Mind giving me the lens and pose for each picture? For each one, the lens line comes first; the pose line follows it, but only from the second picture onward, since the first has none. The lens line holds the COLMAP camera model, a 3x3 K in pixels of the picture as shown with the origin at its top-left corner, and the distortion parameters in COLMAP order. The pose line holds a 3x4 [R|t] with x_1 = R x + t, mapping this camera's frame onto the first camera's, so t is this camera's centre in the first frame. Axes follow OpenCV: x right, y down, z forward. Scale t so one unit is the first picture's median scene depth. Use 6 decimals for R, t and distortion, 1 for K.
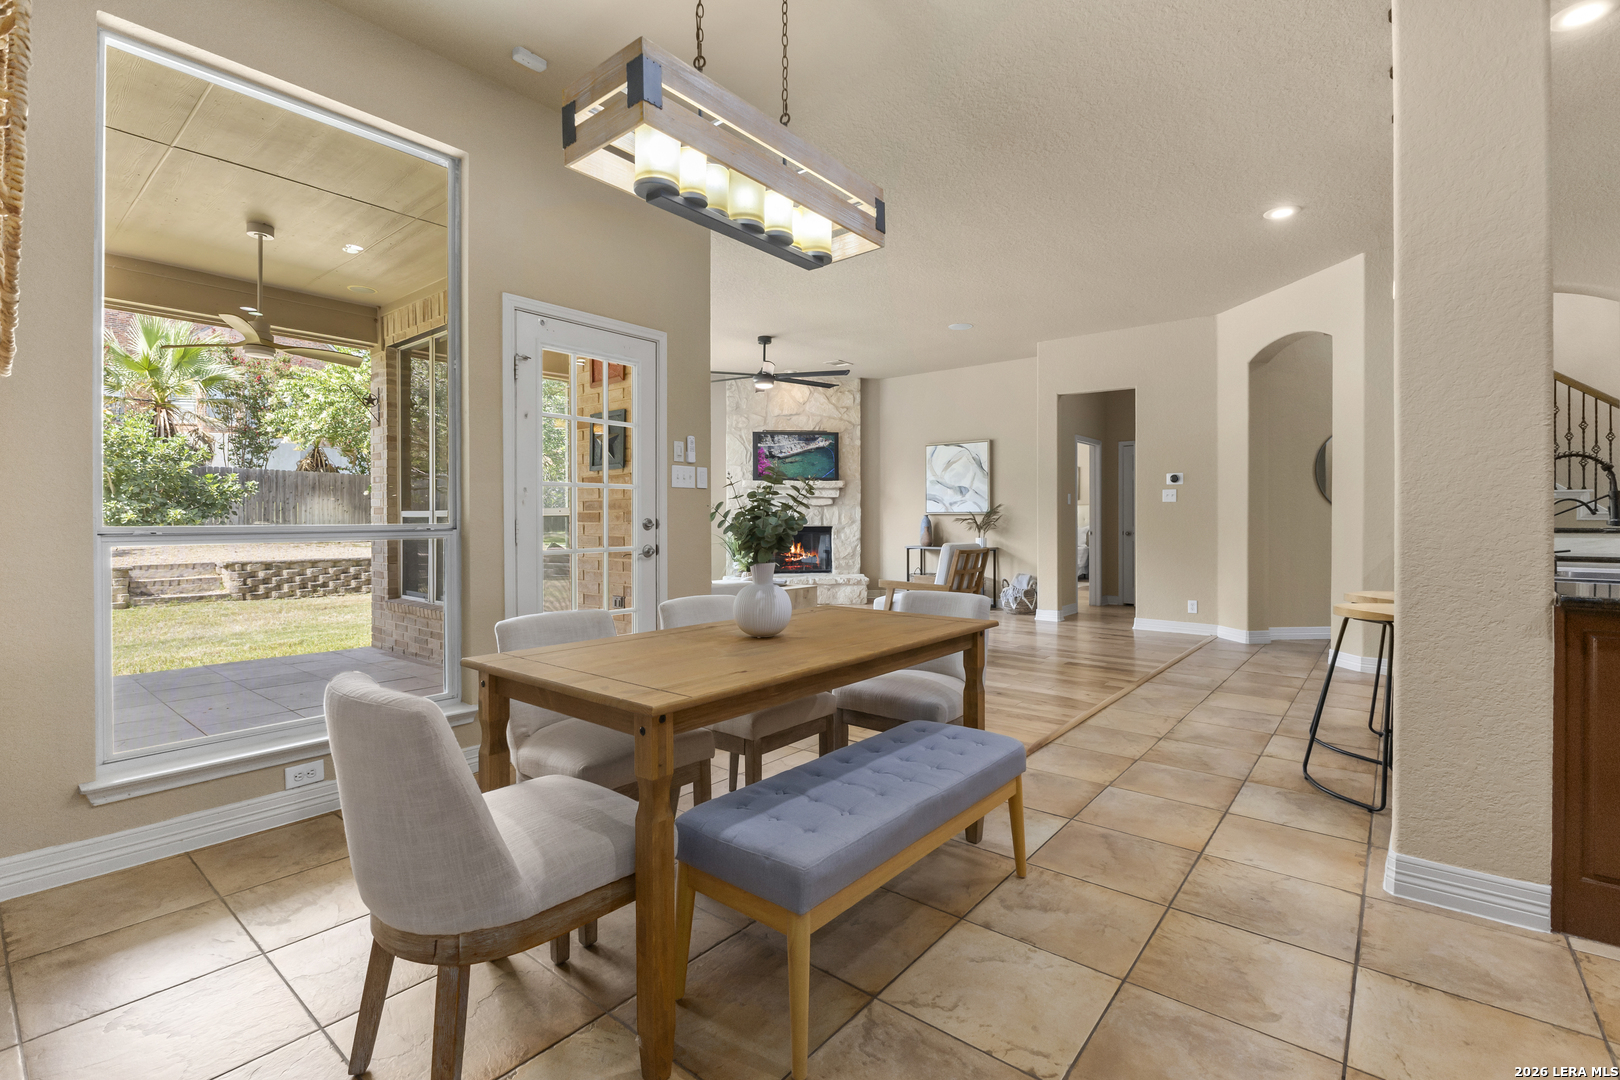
lens RADIAL K [[722.9, 0, 794.8], [0, 722.9, 522.6], [0, 0, 1]] dist [-0.004371, -0.000045]
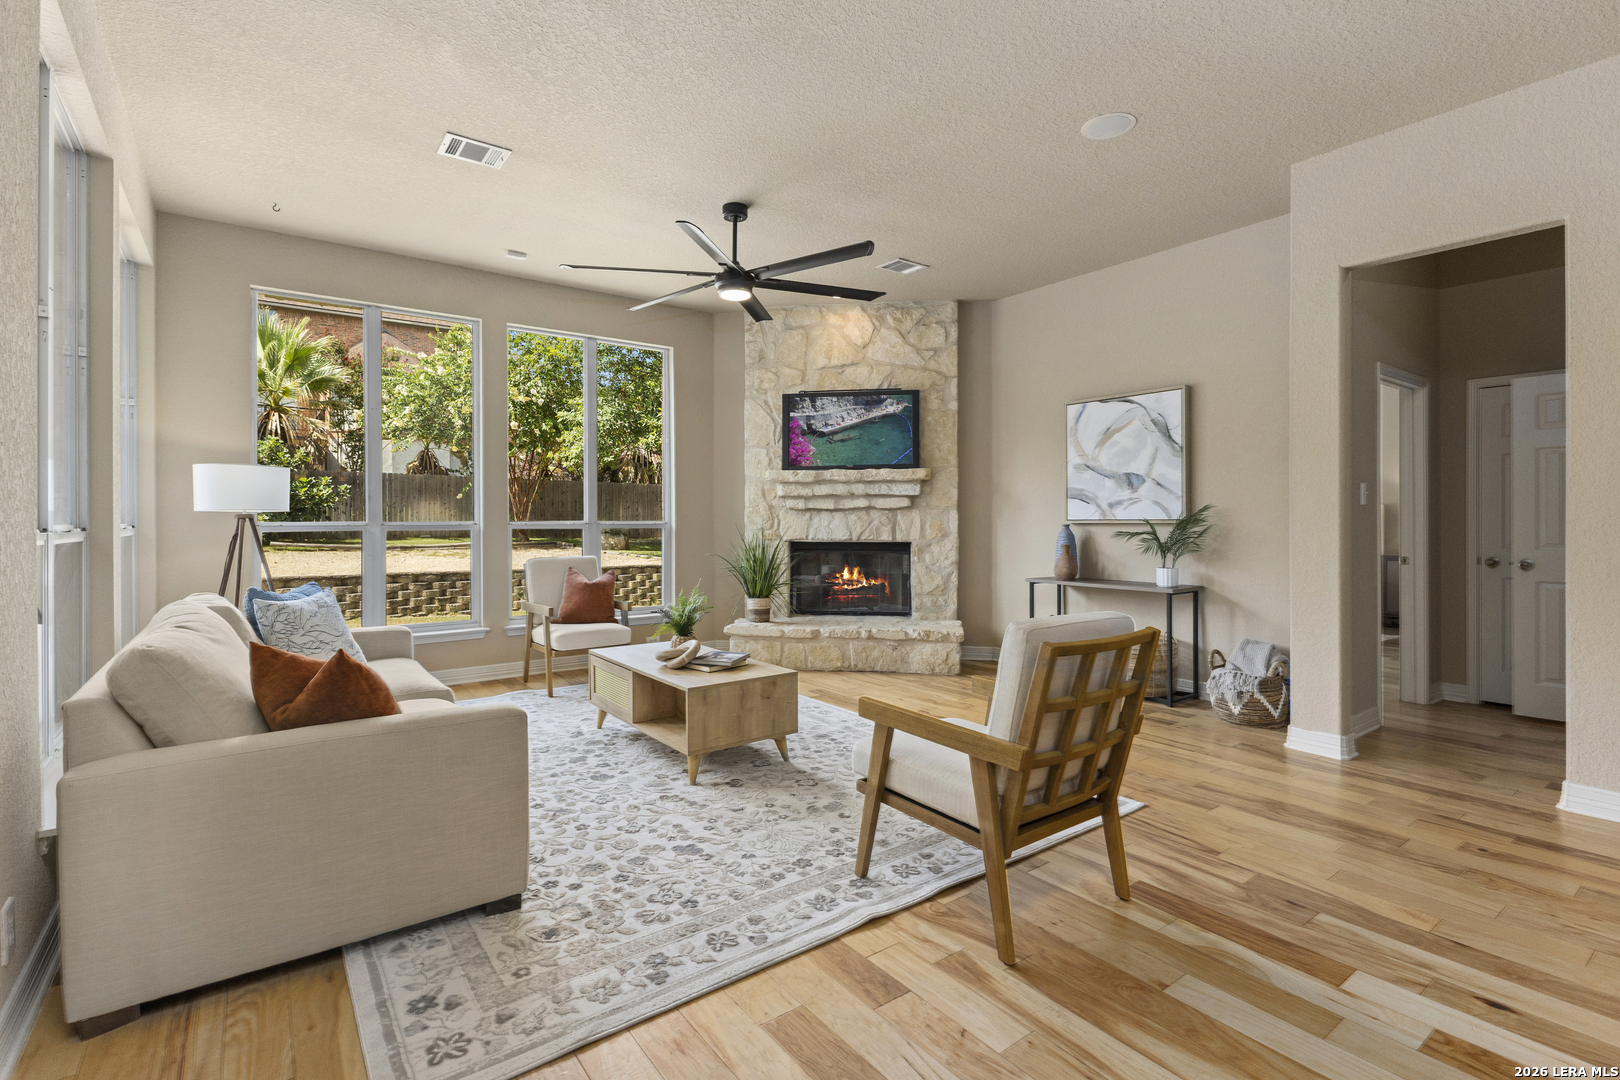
lens RADIAL K [[722.9, 0, 806.1], [0, 722.9, 524.1], [0, 0, 1]] dist [-0.004371, -0.000045]
pose [[0.971343, -0.000458, -0.237681, 0.114256], [0.000866, 0.999998, 0.001613, -0.011539], [0.237679, -0.001773, 0.971342, 0.382848]]
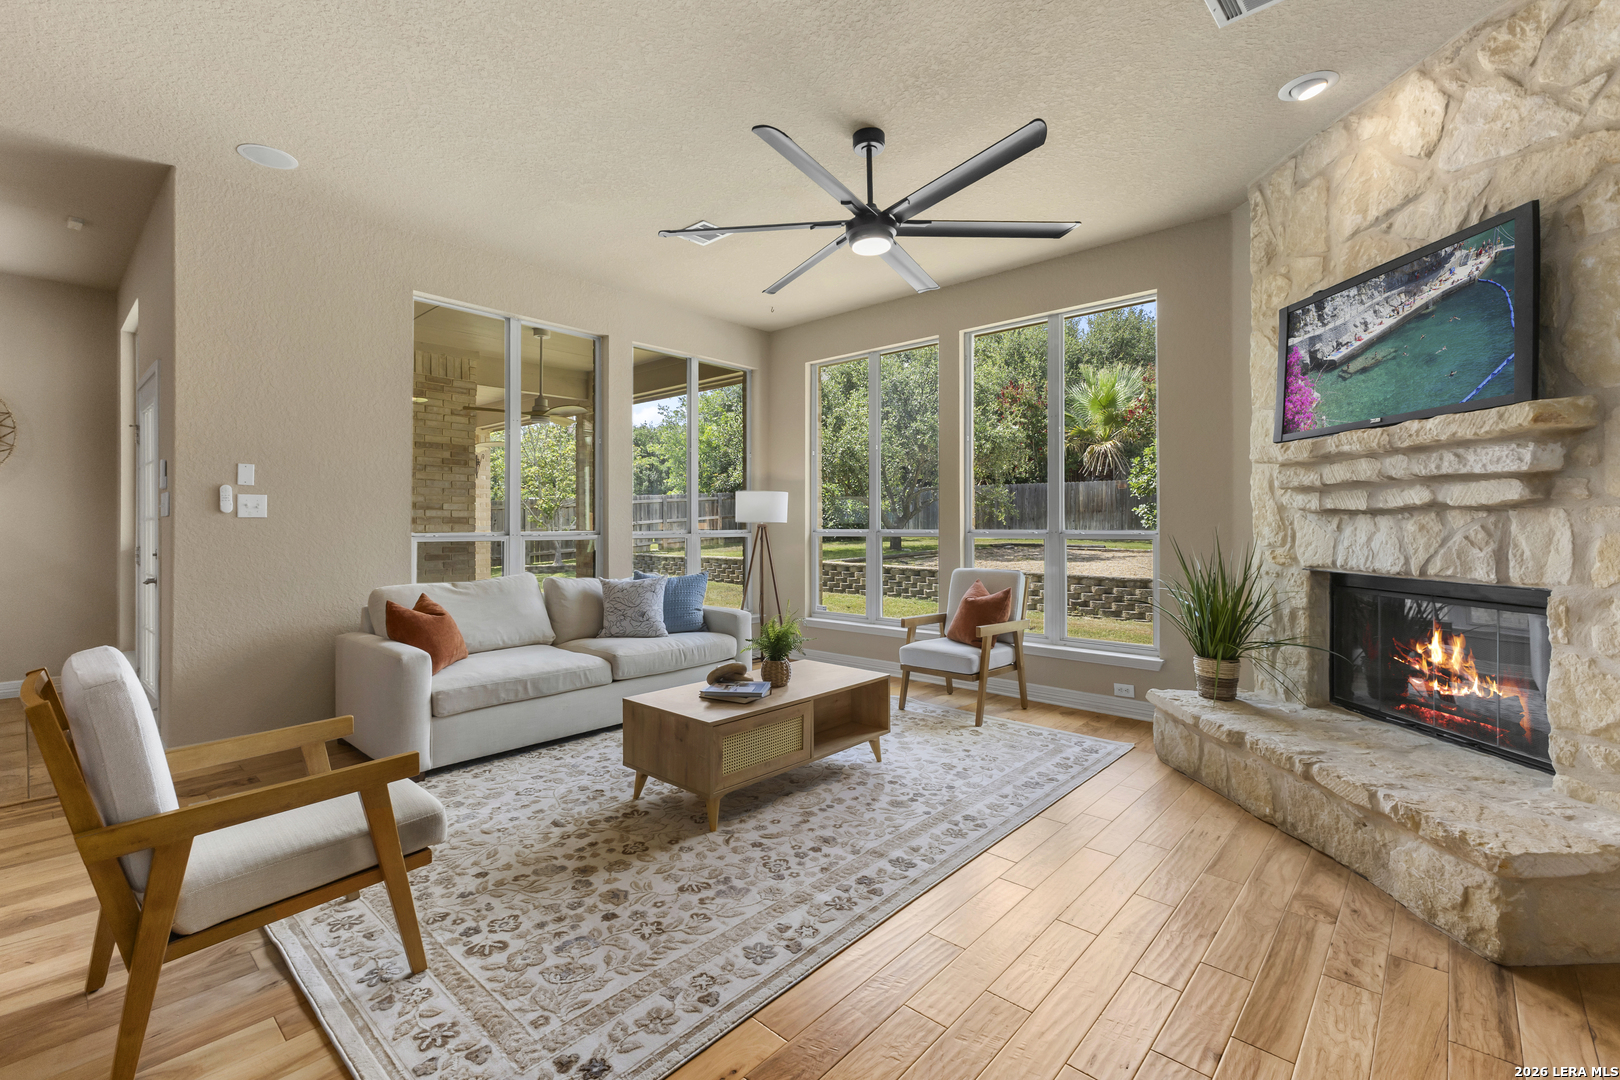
lens RADIAL K [[699.0, 0, 802.7], [0, 699.0, 520.8], [0, 0, 1]] dist [0.010291, -0.002642]
pose [[-0.018693, -0.006055, -0.999807, 0.299793], [-0.003542, 0.999976, -0.005990, -0.016152], [0.999819, 0.003430, -0.018714, 0.766567]]
